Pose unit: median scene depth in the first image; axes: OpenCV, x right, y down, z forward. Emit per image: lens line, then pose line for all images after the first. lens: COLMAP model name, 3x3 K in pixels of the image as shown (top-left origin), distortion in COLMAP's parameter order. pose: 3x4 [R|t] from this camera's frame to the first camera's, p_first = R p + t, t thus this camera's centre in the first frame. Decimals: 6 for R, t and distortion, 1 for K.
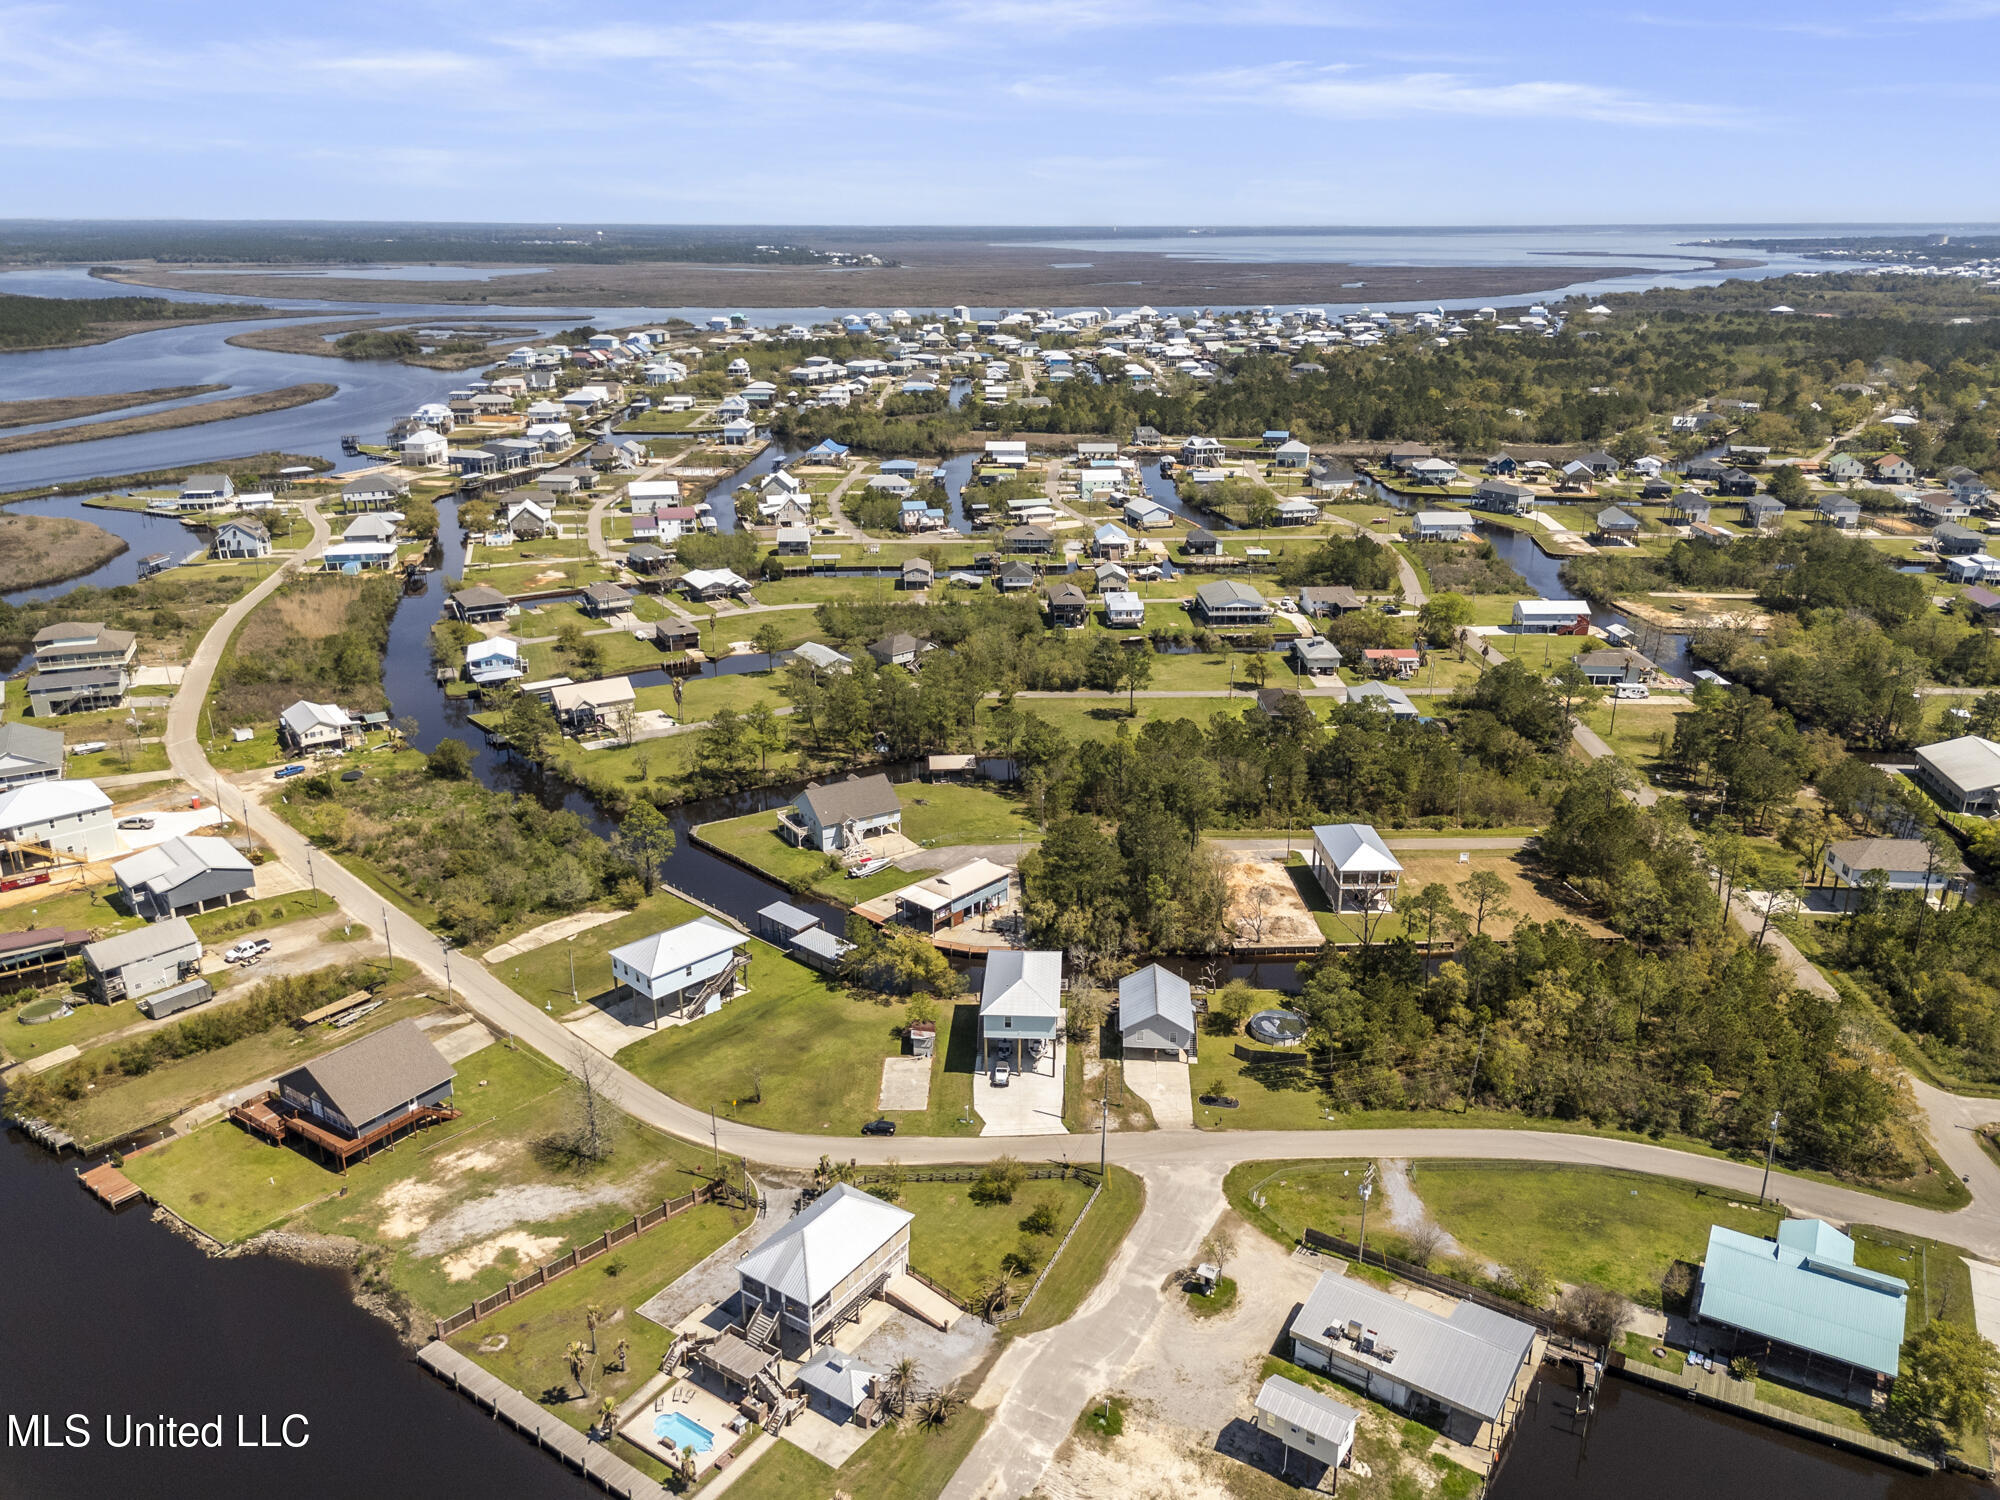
lens RADIAL K [[1411.4, 0, 1000.0], [0, 1411.4, 750.0], [0, 0, 1]] dist [0.024094, -0.000680]
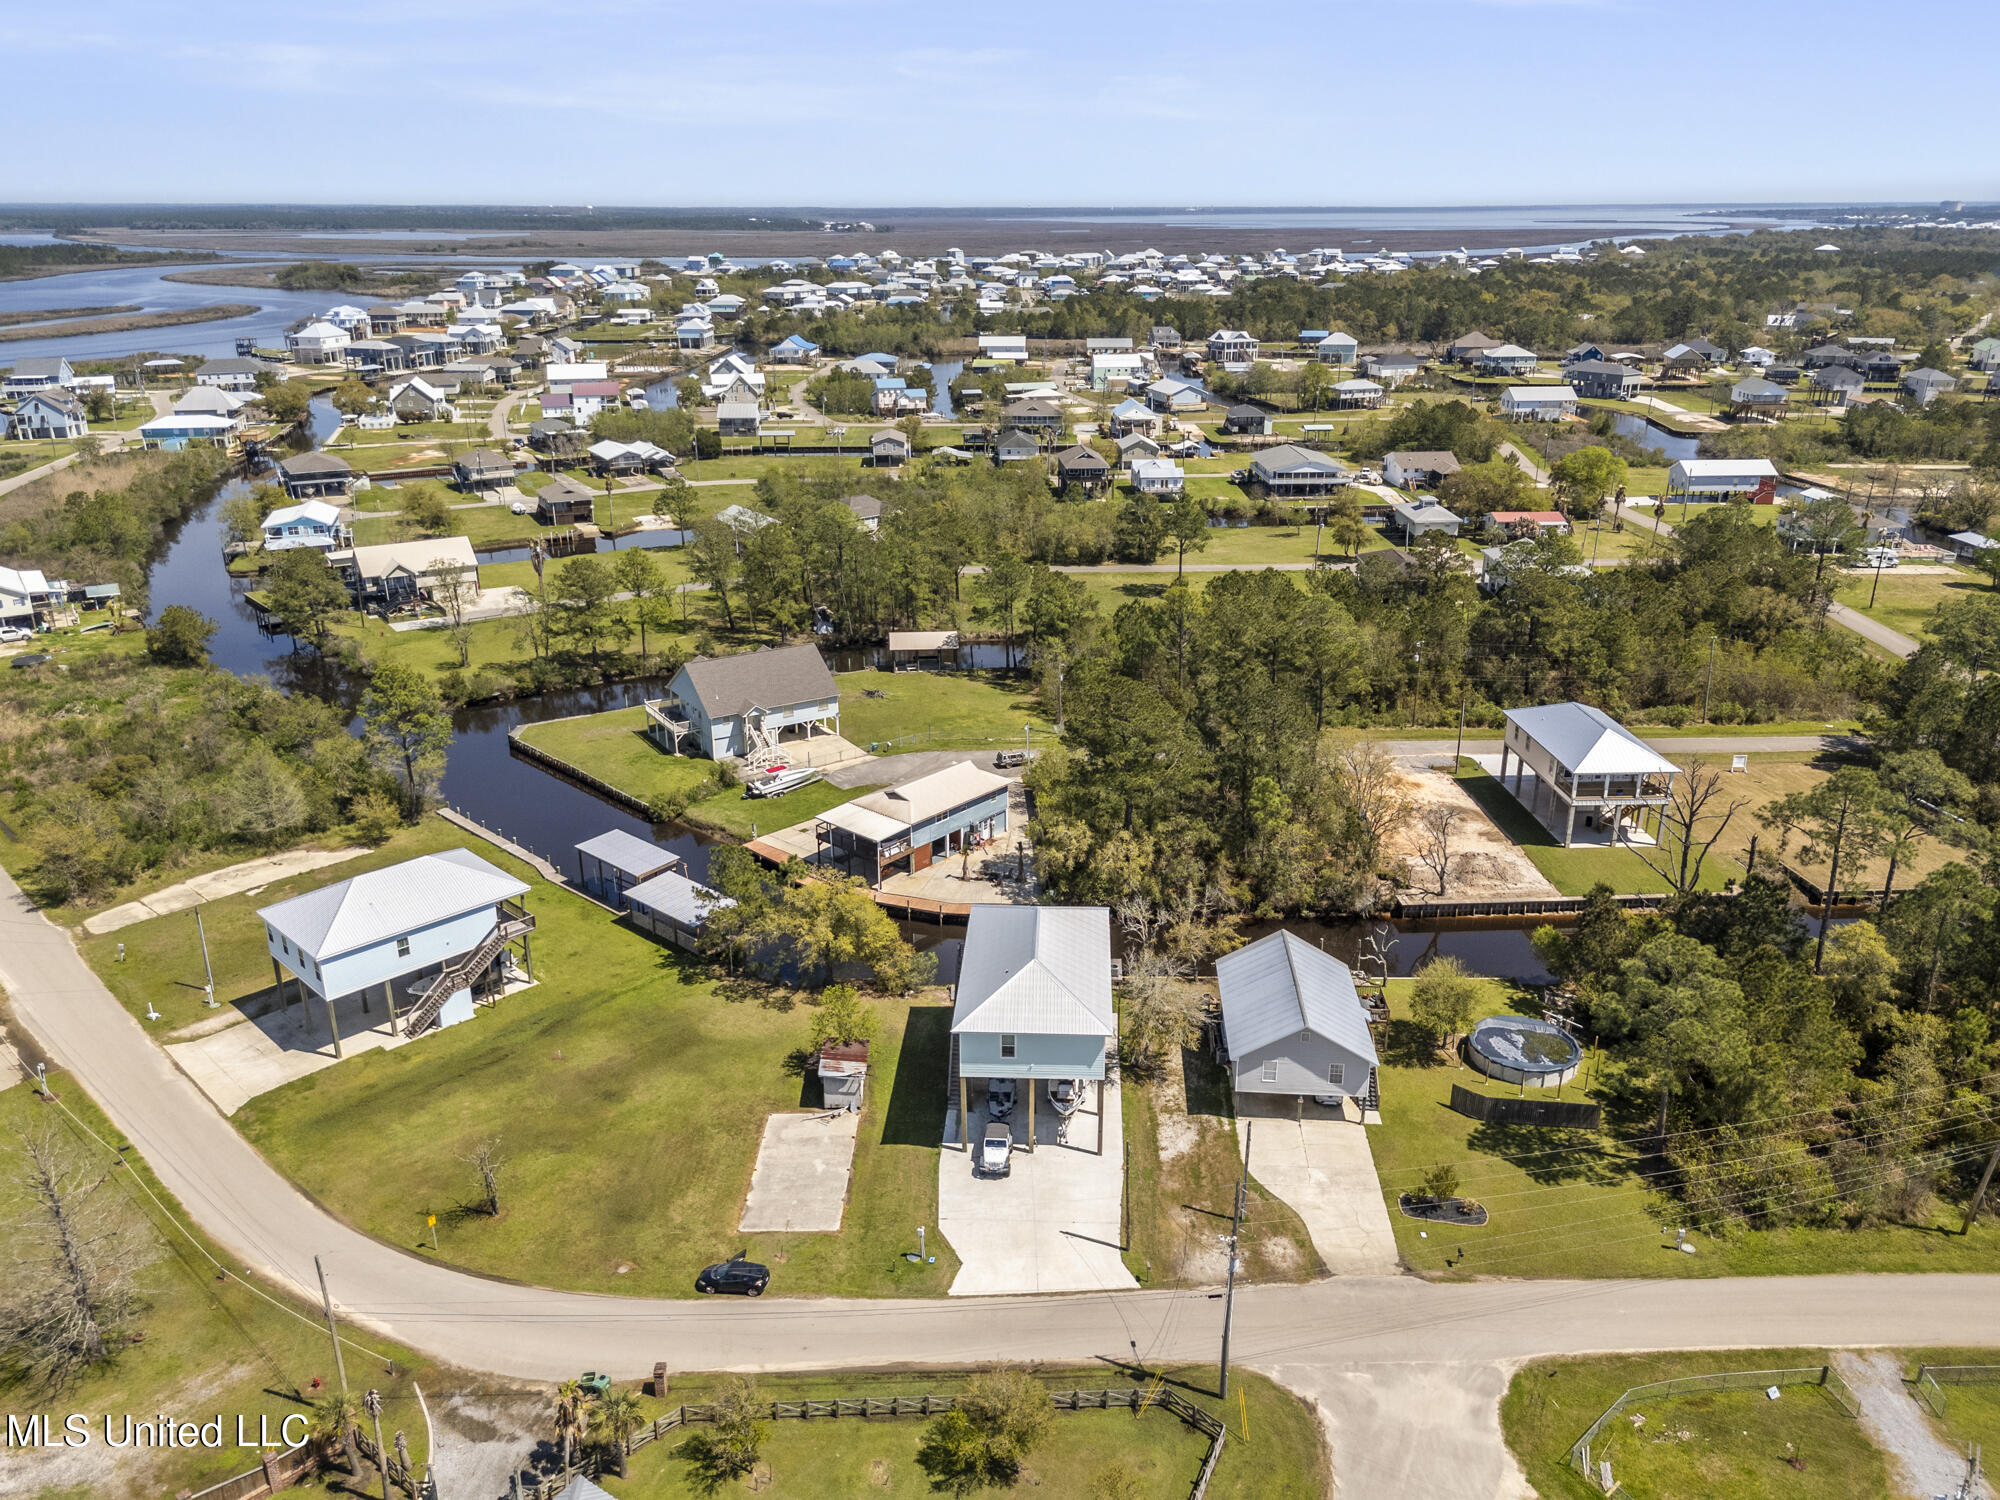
lens RADIAL K [[1404.2, 0, 1000.0], [0, 1404.2, 750.0], [0, 0, 1]] dist [0.003393, 0.000912]
pose [[0.999993, -0.003523, 0.001049, 0.001971], [0.003512, 0.999942, 0.010166, 0.061784], [-0.001084, -0.010162, 0.999948, 0.375075]]
